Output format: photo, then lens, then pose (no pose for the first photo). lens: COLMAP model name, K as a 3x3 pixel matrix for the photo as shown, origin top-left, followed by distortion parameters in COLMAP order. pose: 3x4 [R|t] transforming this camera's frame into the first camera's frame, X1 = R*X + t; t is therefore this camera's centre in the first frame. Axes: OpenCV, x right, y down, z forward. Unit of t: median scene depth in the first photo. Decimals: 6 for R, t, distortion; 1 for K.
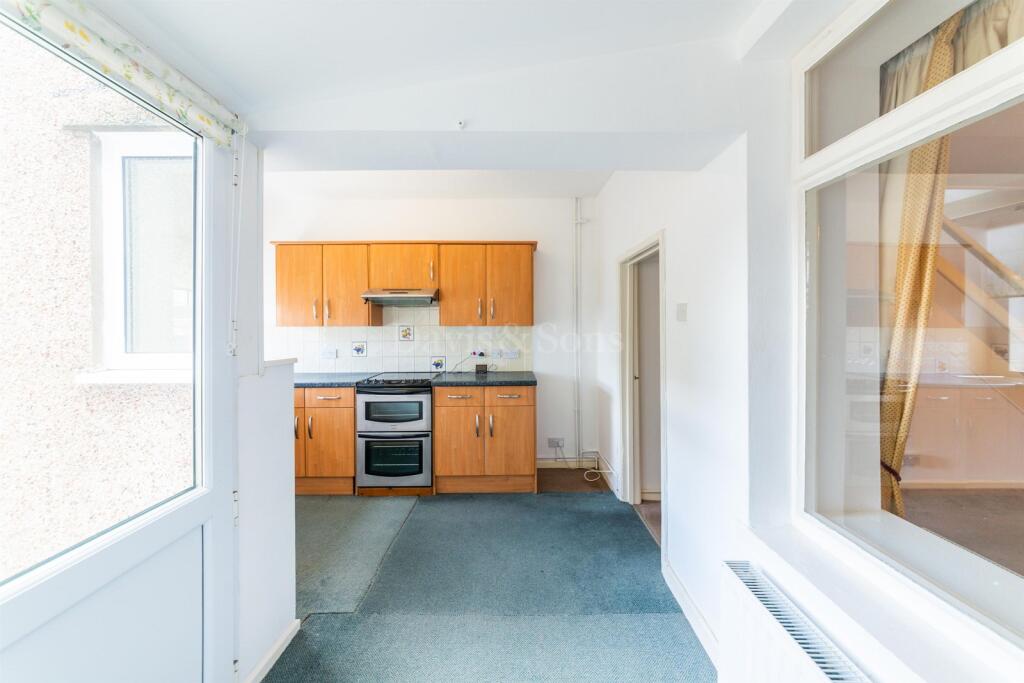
lens RADIAL K [[360.3, 0, 514.1], [0, 360.3, 325.3], [0, 0, 1]] dist [-0.000270, -0.000016]
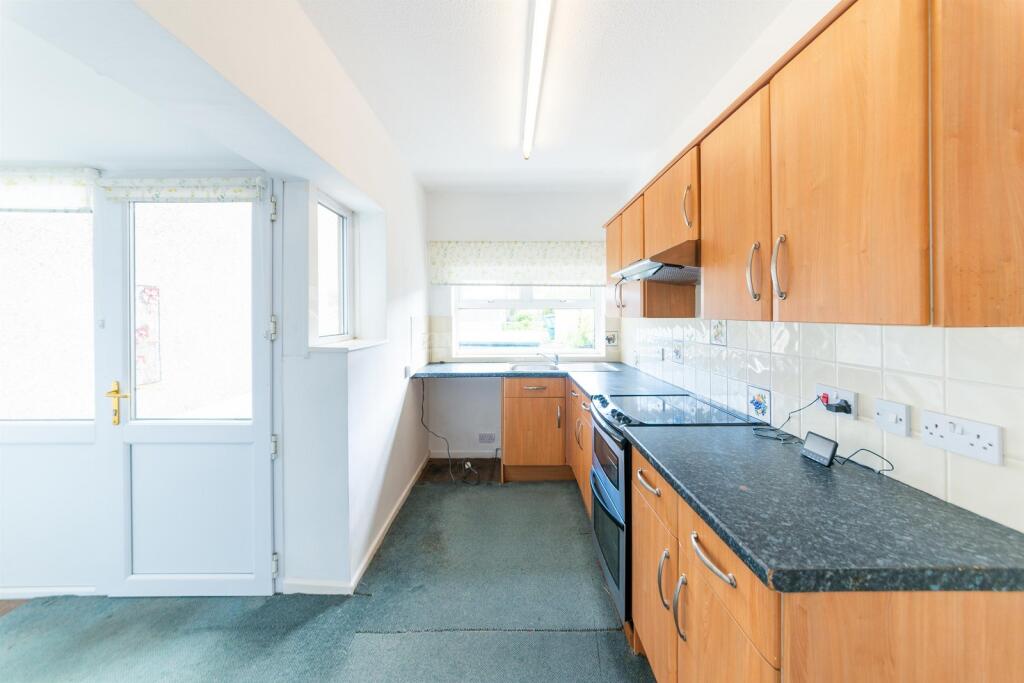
lens RADIAL K [[363.2, 0, 510.3], [0, 363.2, 313.2], [0, 0, 1]] dist [-0.001162, -0.000107]
pose [[0.002269, 0.003086, -0.999993, 0.262840], [0.003291, 0.999990, 0.003094, -0.008341], [0.999992, -0.003298, 0.002259, 0.755156]]
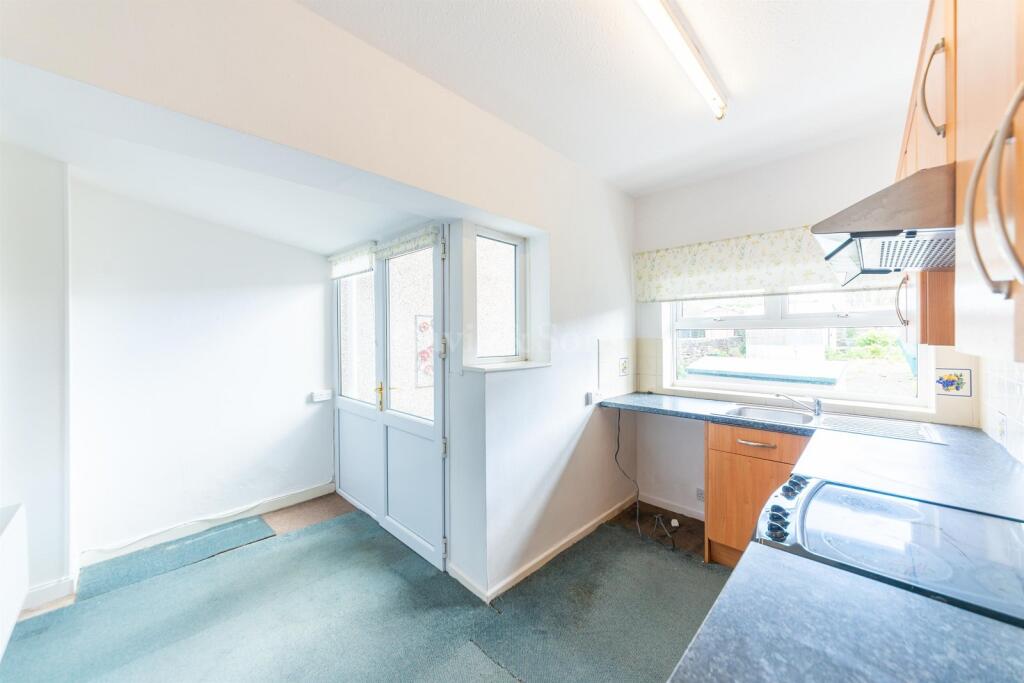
lens RADIAL K [[373.0, 0, 513.6], [0, 373.0, 336.2], [0, 0, 1]] dist [0.000133, -0.000072]
pose [[-0.691610, 0.007277, -0.722234, 0.108942], [0.006843, 0.999970, 0.003522, -0.009331], [0.722238, -0.002506, -0.691640, 0.961574]]
